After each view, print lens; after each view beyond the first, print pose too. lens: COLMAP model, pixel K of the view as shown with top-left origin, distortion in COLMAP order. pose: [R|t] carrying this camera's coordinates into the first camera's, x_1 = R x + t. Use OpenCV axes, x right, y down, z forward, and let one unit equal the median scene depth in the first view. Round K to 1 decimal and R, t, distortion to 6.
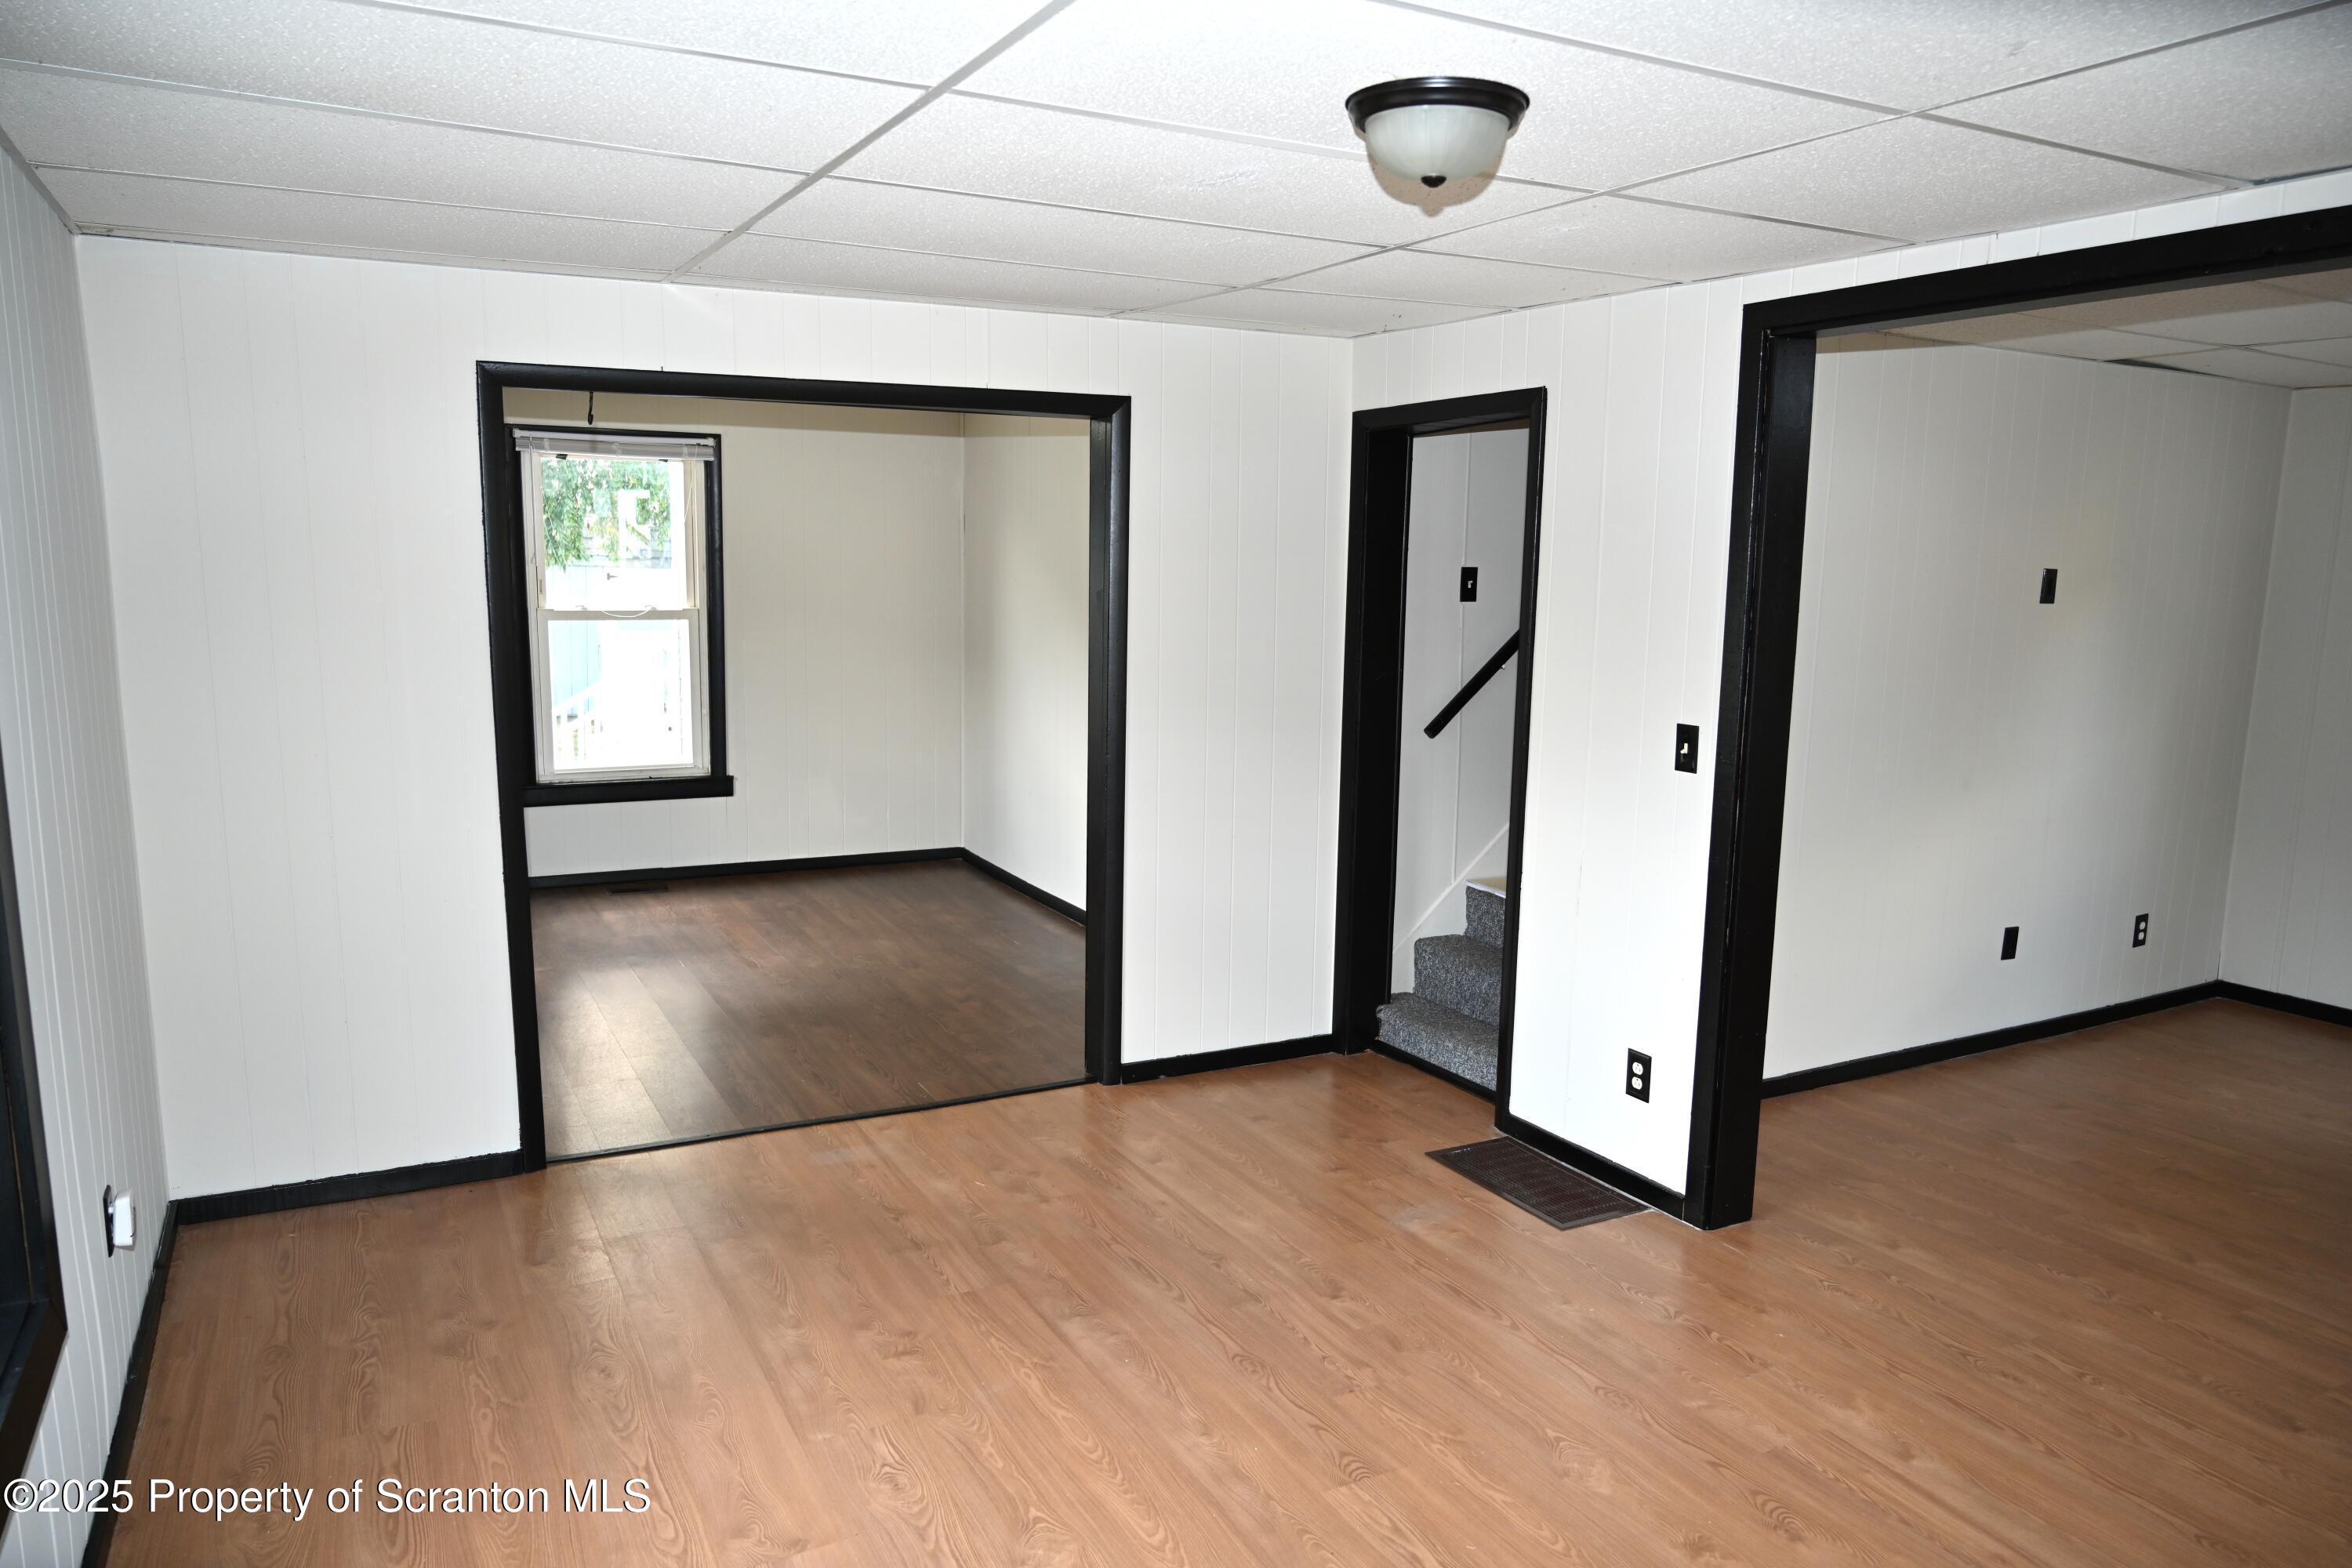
lens RADIAL K [[1573.4, 0, 1181.5], [0, 1573.4, 790.7], [0, 0, 1]] dist [-0.009360, -0.003496]
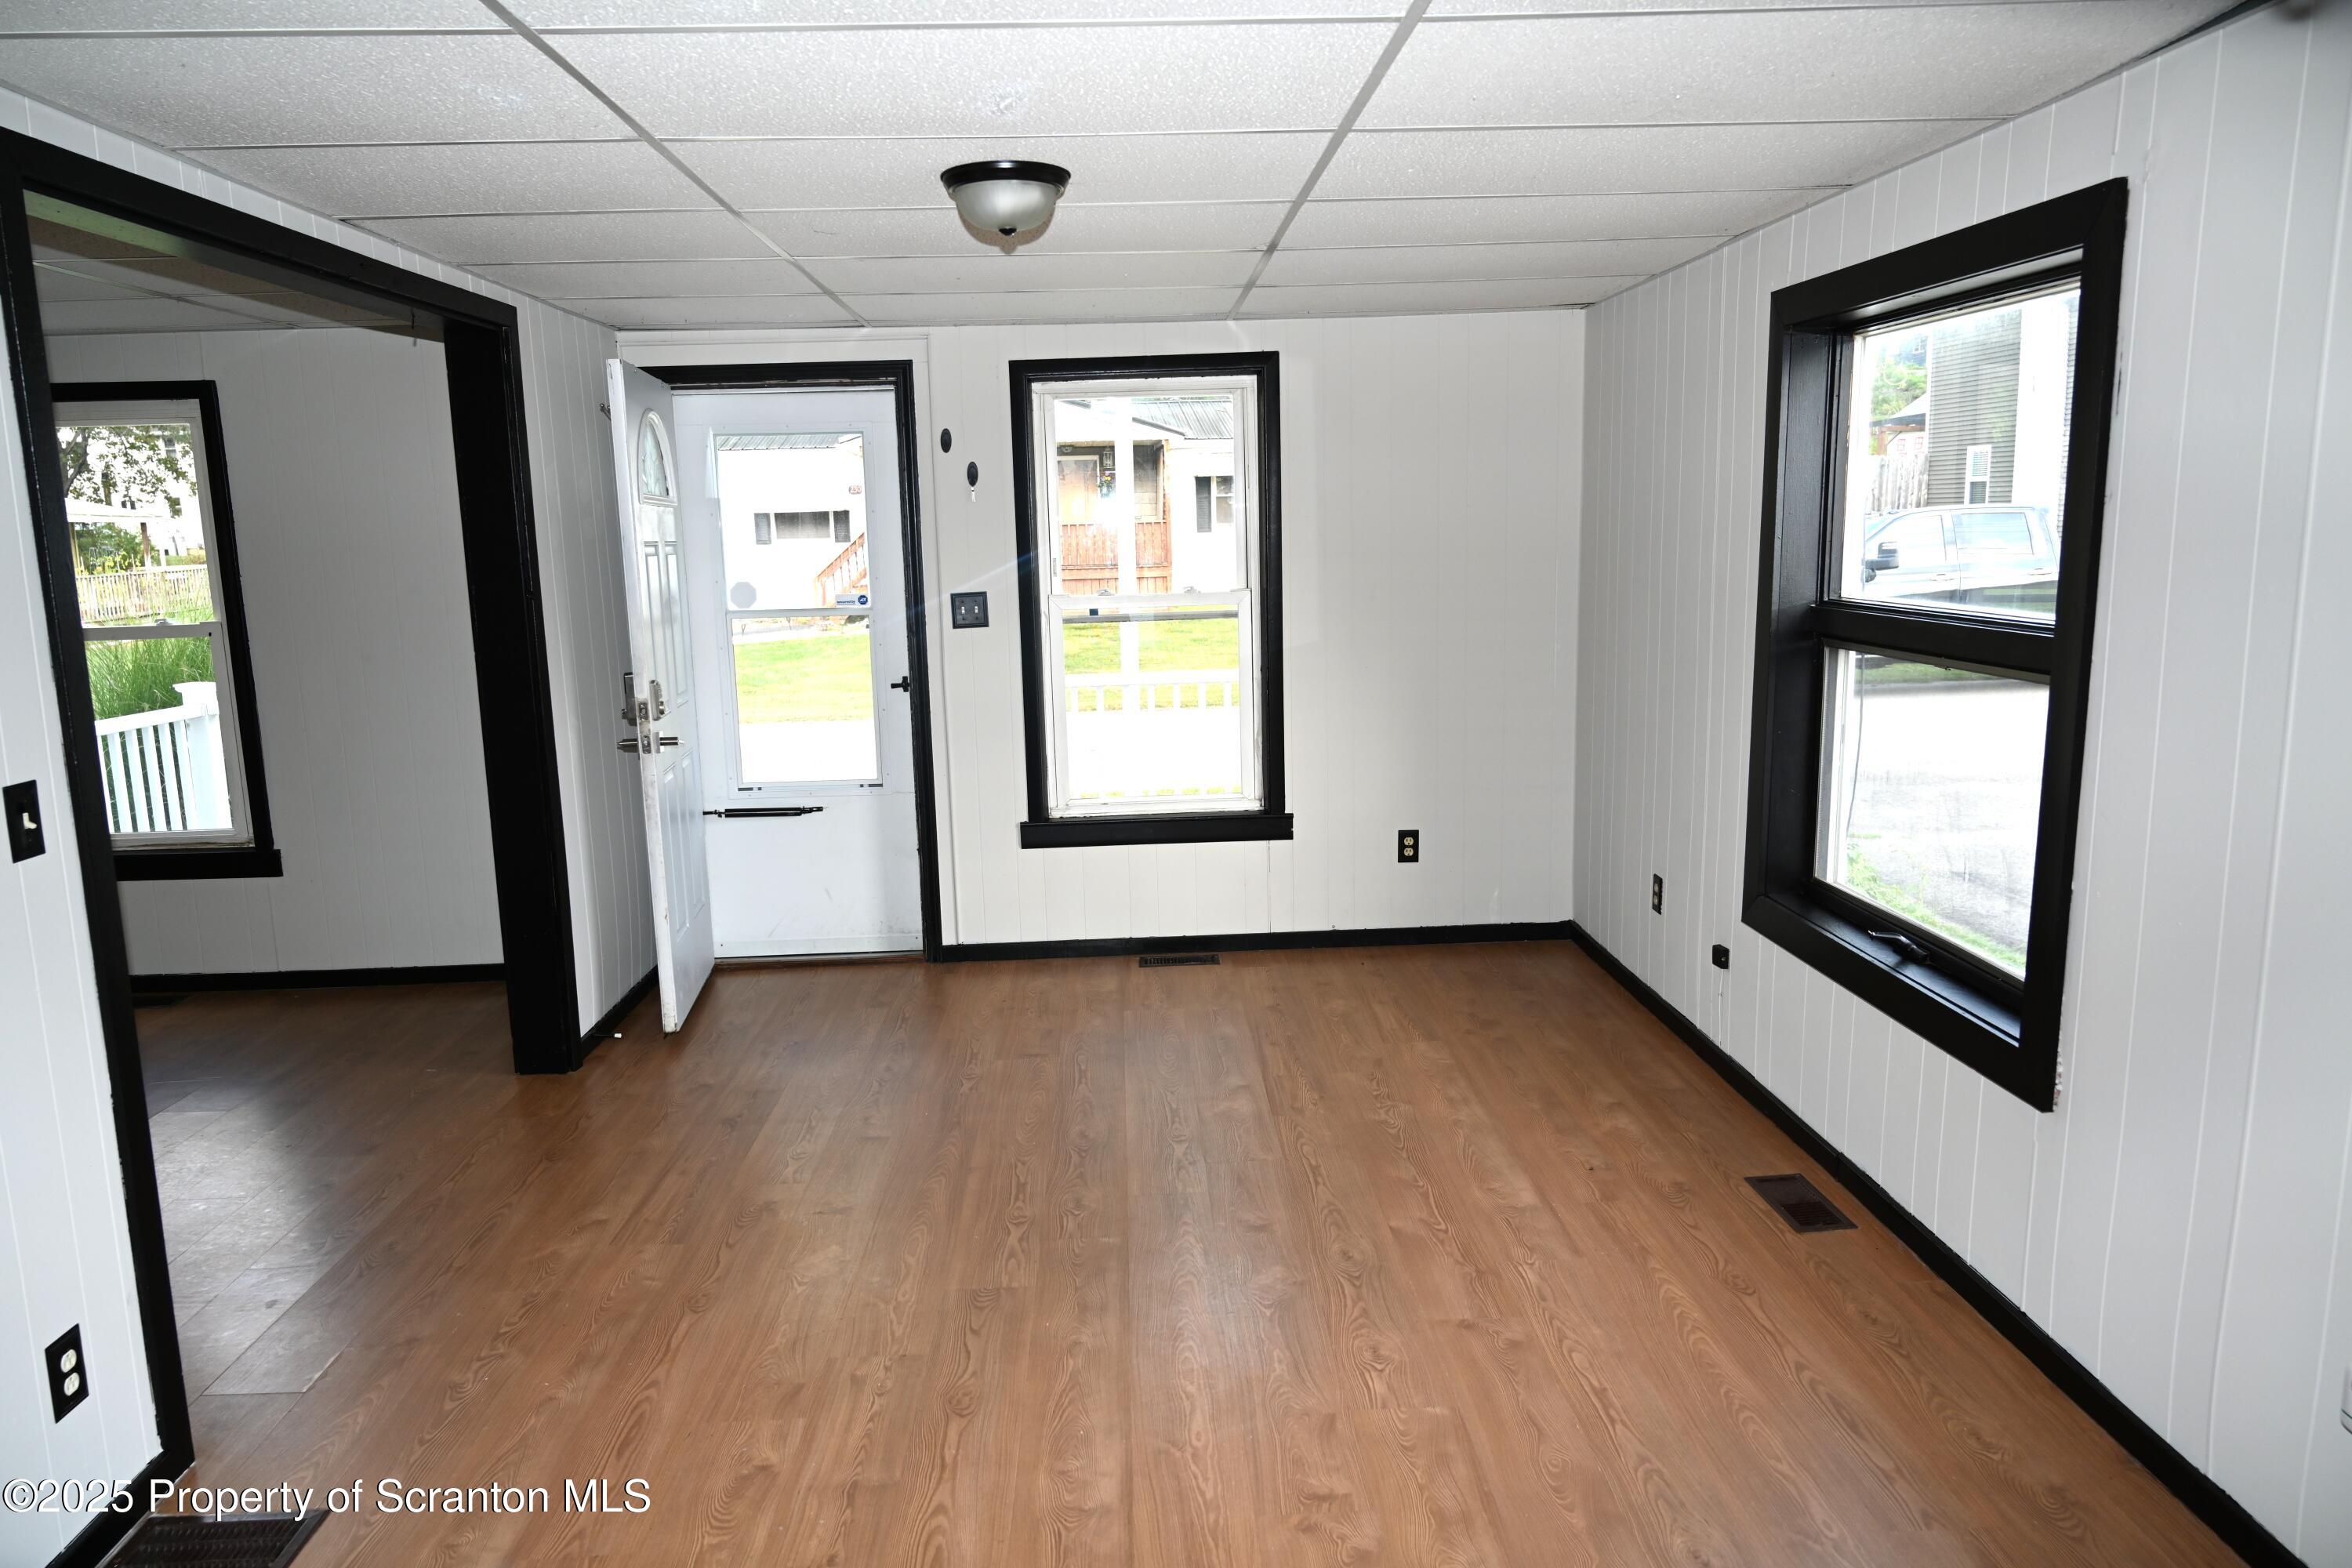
lens RADIAL K [[1573.4, 0, 1178.1], [0, 1573.4, 781.5], [0, 0, 1]] dist [-0.009360, -0.003496]
pose [[-0.902350, -0.067018, 0.425761, -0.448041], [0.072494, 0.950164, 0.303205, -0.248286], [-0.424863, 0.304462, -0.852522, 1.685466]]
